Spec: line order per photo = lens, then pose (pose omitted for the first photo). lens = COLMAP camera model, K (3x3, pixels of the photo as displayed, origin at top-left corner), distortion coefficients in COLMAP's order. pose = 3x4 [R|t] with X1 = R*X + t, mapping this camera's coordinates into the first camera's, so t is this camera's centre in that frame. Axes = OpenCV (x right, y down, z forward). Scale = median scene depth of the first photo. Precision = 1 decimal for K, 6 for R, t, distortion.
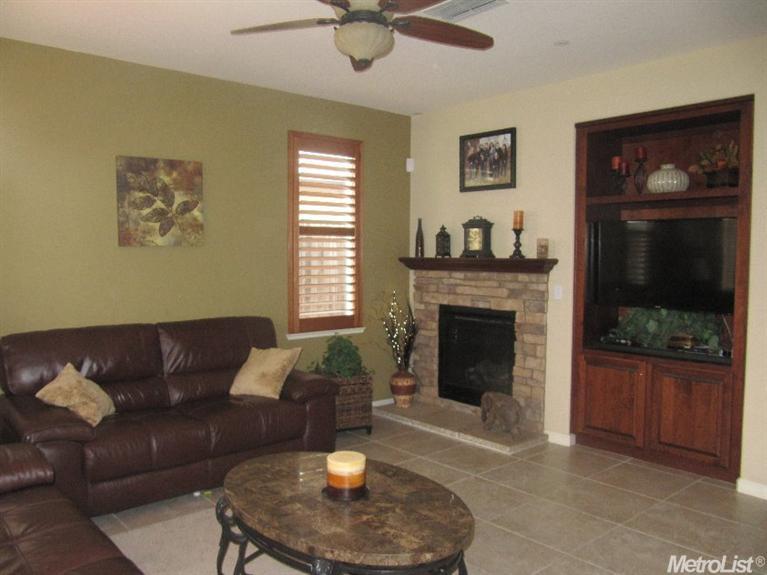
lens RADIAL K [[640.2, 0, 383.5], [0, 640.2, 287.5], [0, 0, 1]] dist [-0.005753, -0.000585]
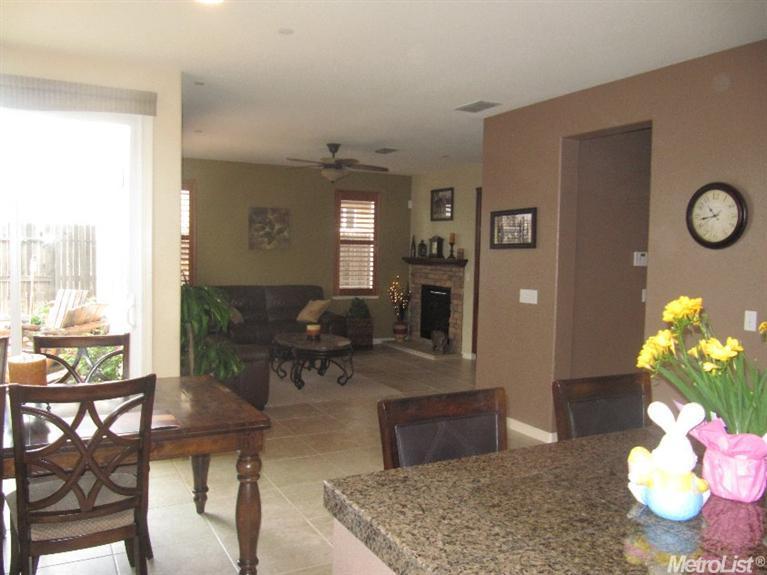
lens RADIAL K [[625.2, 0, 383.5], [0, 625.2, 287.5], [0, 0, 1]] dist [-0.001926, -0.000247]
pose [[0.971500, 0.029025, -0.235257, 0.449007], [-0.029279, 0.999568, 0.002413, 0.039442], [0.235225, 0.004544, 0.971930, -0.802913]]
